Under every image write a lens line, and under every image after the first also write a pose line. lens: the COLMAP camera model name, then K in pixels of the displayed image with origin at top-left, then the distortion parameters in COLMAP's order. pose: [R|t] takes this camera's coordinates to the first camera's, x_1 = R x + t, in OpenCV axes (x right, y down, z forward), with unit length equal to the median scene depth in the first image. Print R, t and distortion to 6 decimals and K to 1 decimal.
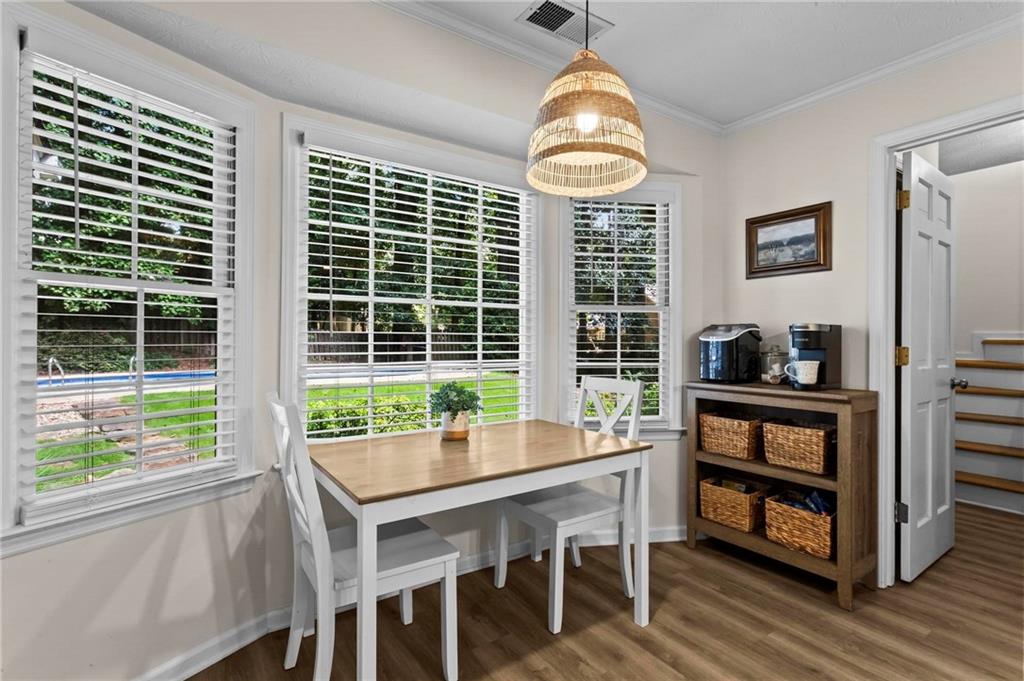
lens RADIAL K [[485.8, 0, 512.2], [0, 485.8, 340.9], [0, 0, 1]] dist [-0.002927, 0.002461]
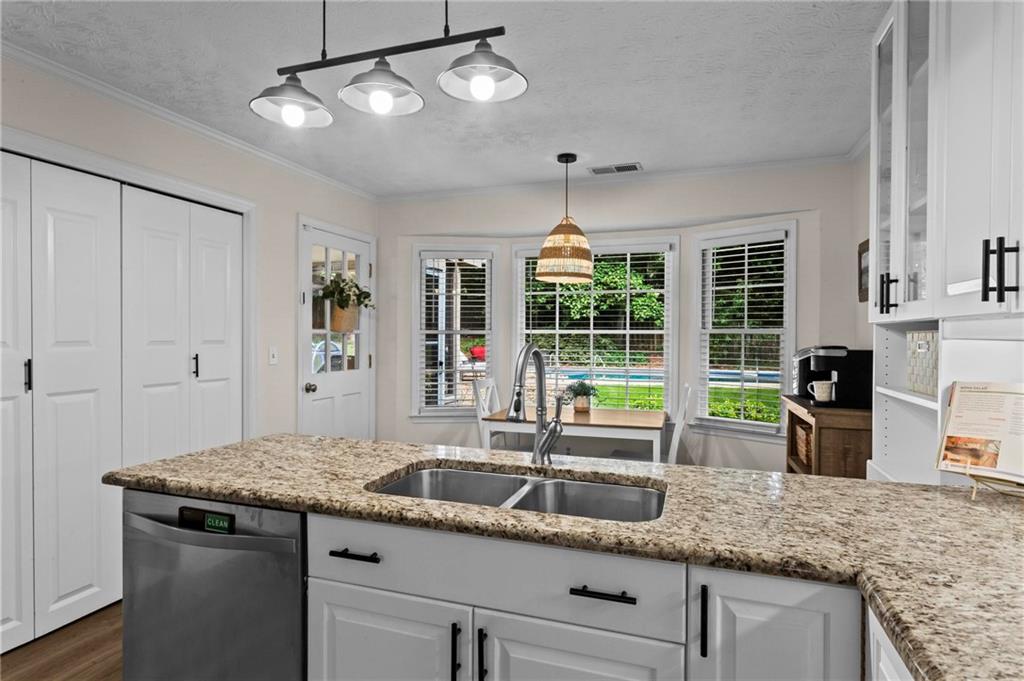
lens RADIAL K [[563.9, 0, 488.4], [0, 563.9, 327.3], [0, 0, 1]] dist [-0.006969, -0.001090]
pose [[0.580099, -0.012423, -0.814451, 1.378323], [-0.004262, 0.999824, -0.018286, -0.066484], [0.814535, 0.014078, 0.579944, -0.468948]]
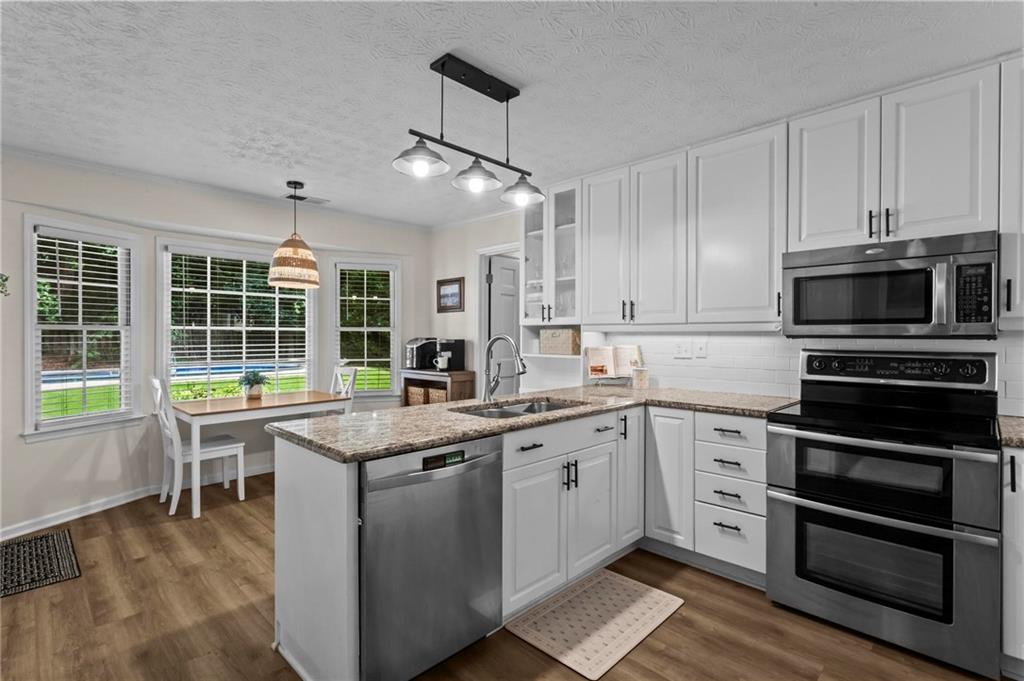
lens RADIAL K [[485.8, 0, 511.1], [0, 485.8, 337.9], [0, 0, 1]] dist [-0.002927, 0.002461]
pose [[0.981179, -0.005077, 0.193035, 0.553732], [0.003958, 0.999973, 0.006178, -0.058239], [-0.193062, -0.005297, 0.981172, -1.201308]]
